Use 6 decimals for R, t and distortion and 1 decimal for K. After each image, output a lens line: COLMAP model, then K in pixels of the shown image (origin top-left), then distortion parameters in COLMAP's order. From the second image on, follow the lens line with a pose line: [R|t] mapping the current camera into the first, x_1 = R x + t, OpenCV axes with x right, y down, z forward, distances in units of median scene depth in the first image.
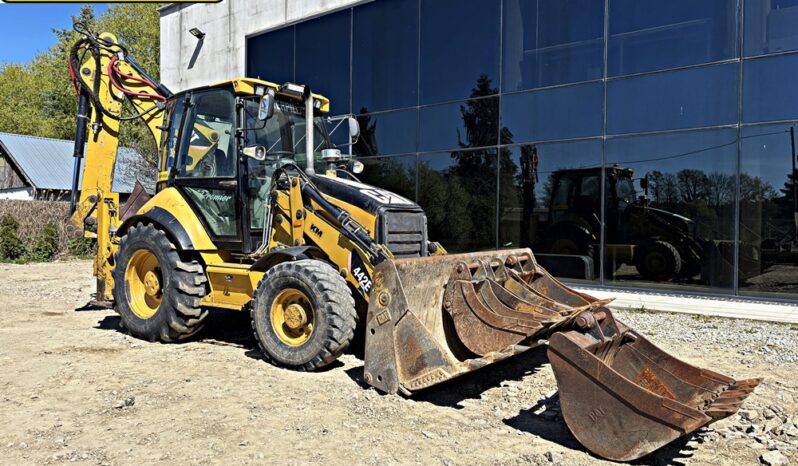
lens RADIAL K [[598.6, 0, 394.5], [0, 598.6, 233.6], [0, 0, 1]] dist [0.023306, -0.002482]
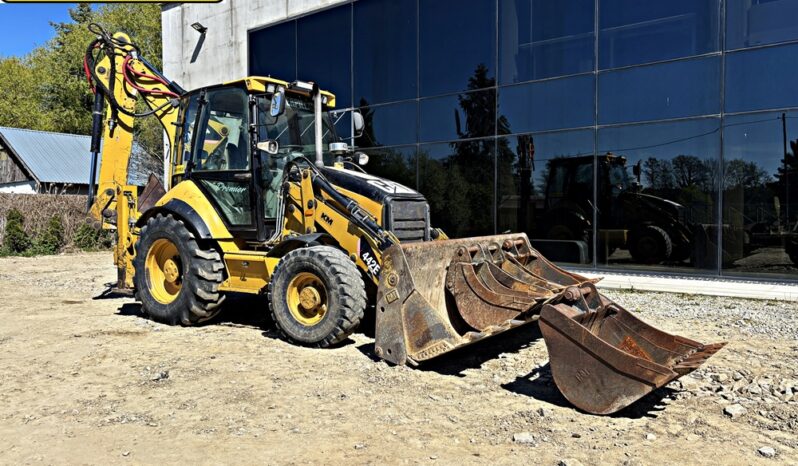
lens RADIAL K [[597.7, 0, 403.4], [0, 597.7, 229.3], [0, 0, 1]] dist [0.026014, -0.003218]
pose [[0.999792, -0.013050, 0.015655, -0.009662], [0.012880, 0.999858, 0.010901, 0.003400], [-0.015795, -0.010697, 0.999818, -0.071610]]
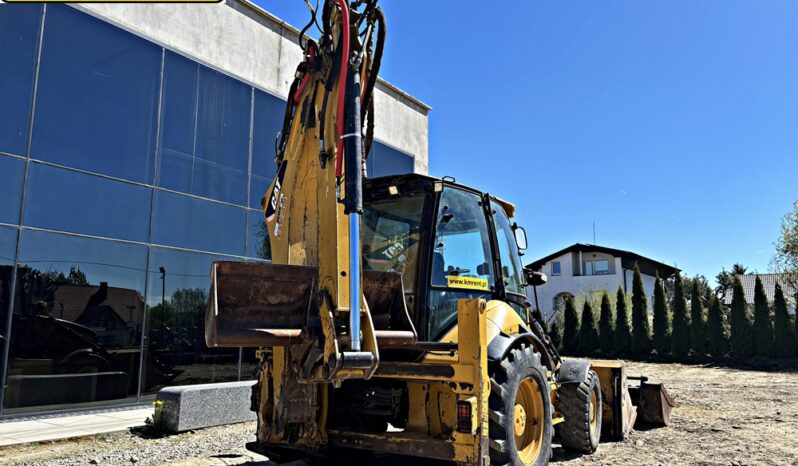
lens RADIAL K [[611.5, 0, 399.0], [0, 611.5, 233.0], [0, 0, 1]] dist [0.008889, 0.001050]
pose [[-0.061343, 0.160610, 0.985110, -1.316948], [0.006080, 0.987010, -0.160542, -0.036678], [-0.998098, -0.003858, -0.061523, 1.282505]]
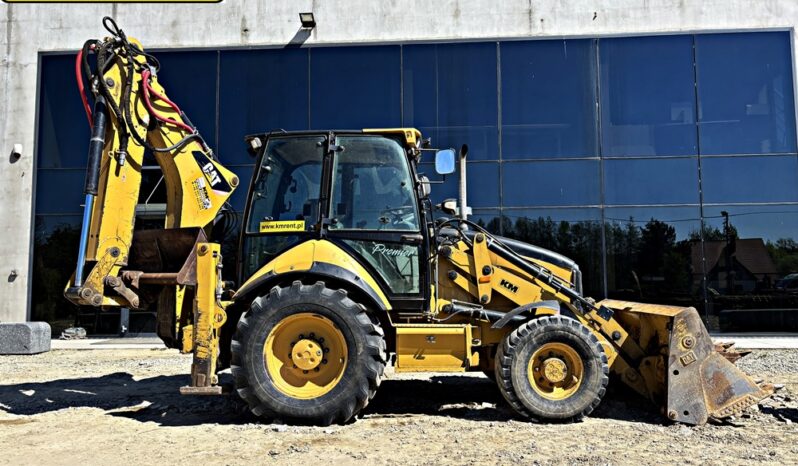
lens RADIAL K [[595.4, 0, 393.5], [0, 595.4, 240.7], [0, 0, 1]] dist [0.047341, -0.045077]
pose [[0.818721, 0.028678, 0.573475, -0.829067], [0.024216, 0.996139, -0.084387, -0.001185], [-0.573681, 0.082977, 0.814865, 0.262978]]
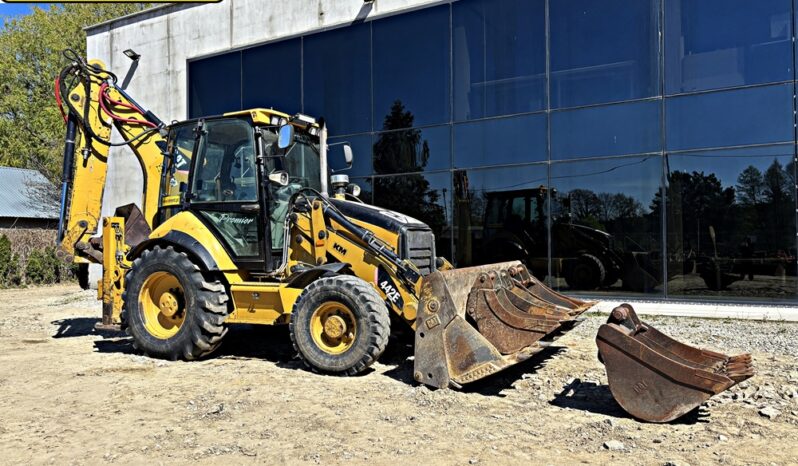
lens RADIAL K [[597.7, 0, 393.9], [0, 597.7, 237.1], [0, 0, 1]] dist [0.029380, -0.011022]
pose [[0.986652, -0.019135, 0.161715, -0.197883], [0.023712, 0.999370, -0.026421, 0.004077], [-0.161107, 0.029903, 0.986484, -0.089923]]
